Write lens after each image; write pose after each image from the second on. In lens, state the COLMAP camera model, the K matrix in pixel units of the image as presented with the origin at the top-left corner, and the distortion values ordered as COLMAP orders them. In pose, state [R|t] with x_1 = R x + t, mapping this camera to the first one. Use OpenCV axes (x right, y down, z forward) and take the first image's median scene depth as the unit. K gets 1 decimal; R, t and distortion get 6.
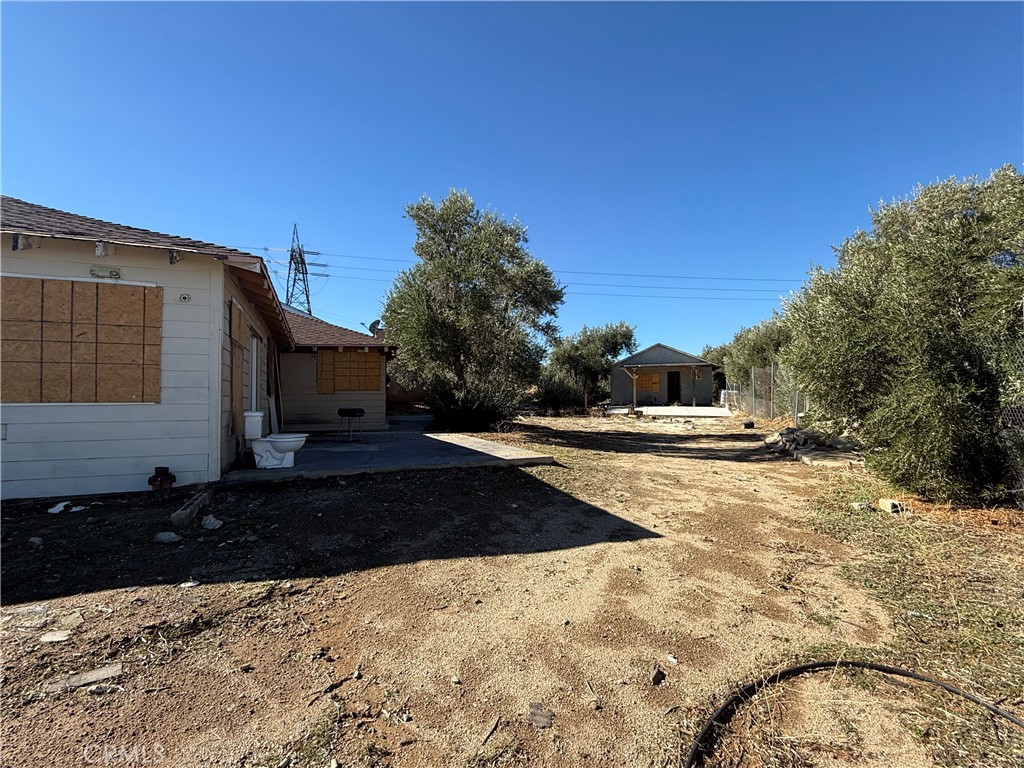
lens RADIAL K [[484.4, 0, 515.0], [0, 484.4, 386.6], [0, 0, 1]] dist [0.000233, -0.000066]
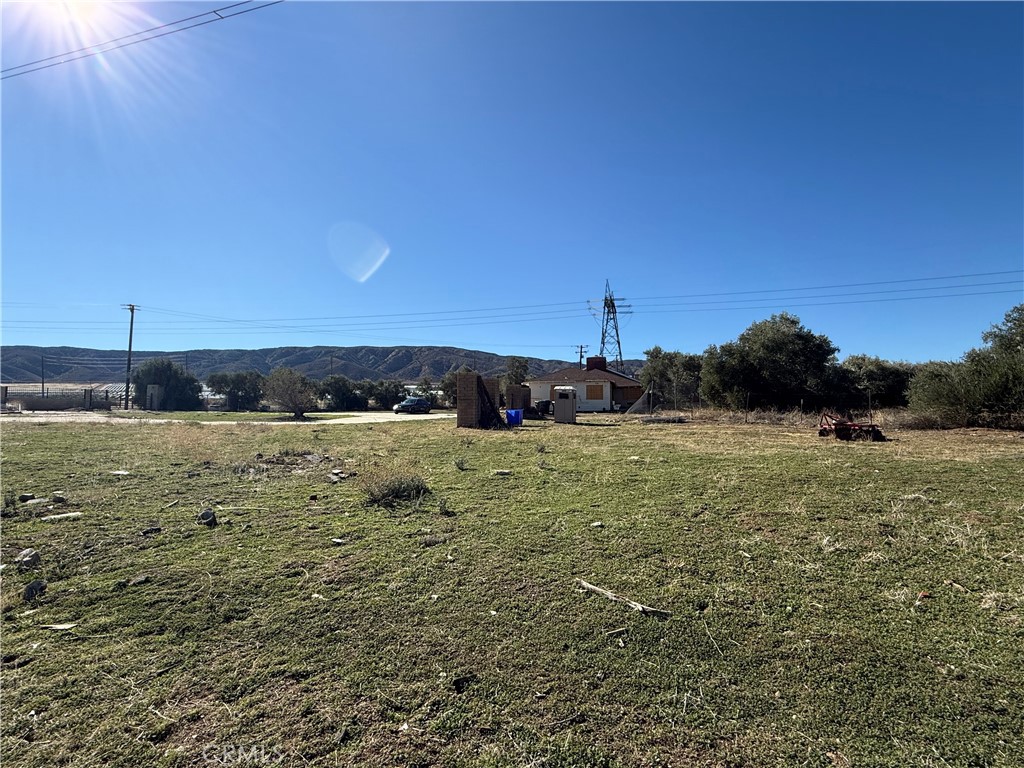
lens RADIAL K [[484.4, 0, 513.5], [0, 484.4, 379.9], [0, 0, 1]] dist [0.000233, -0.000066]
pose [[0.815891, -0.035869, -0.577092, 0.965176], [0.012427, 0.998931, -0.044520, 0.016602], [0.578072, 0.029152, 0.815465, -2.301550]]
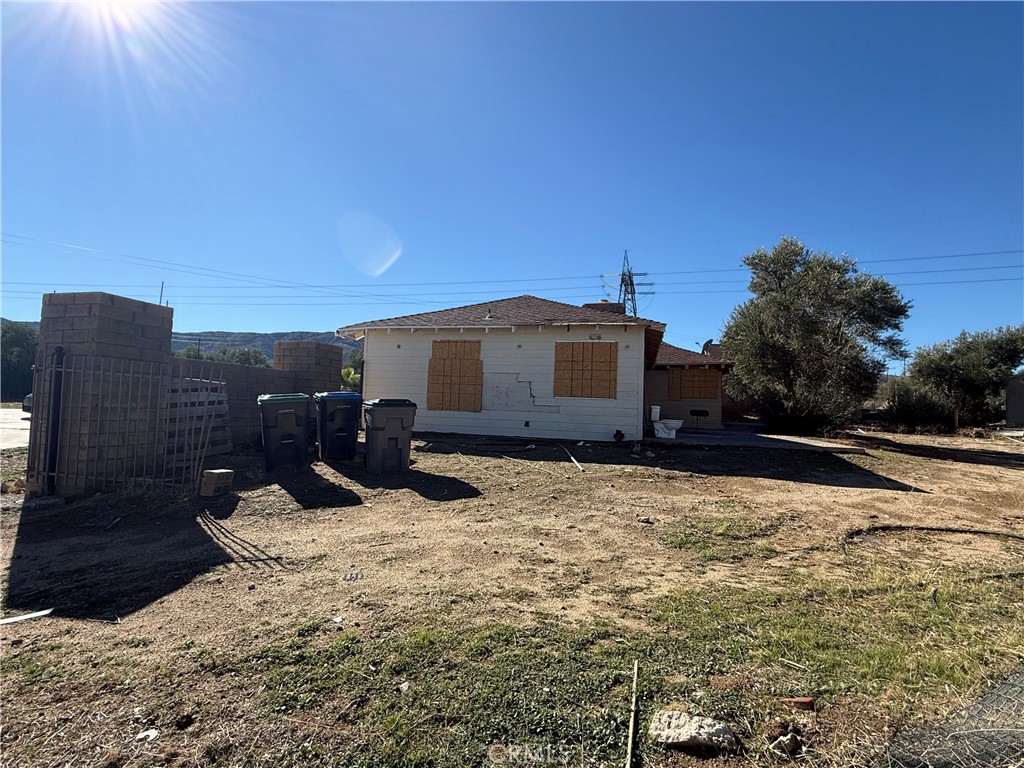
lens RADIAL K [[484.4, 0, 513.0], [0, 484.4, 384.9], [0, 0, 1]] dist [0.000233, -0.000066]
pose [[0.801346, 0.007863, -0.598150, 0.049951], [-0.024415, 0.999510, -0.019569, 0.009029], [0.597703, 0.030286, 0.801145, -0.327331]]
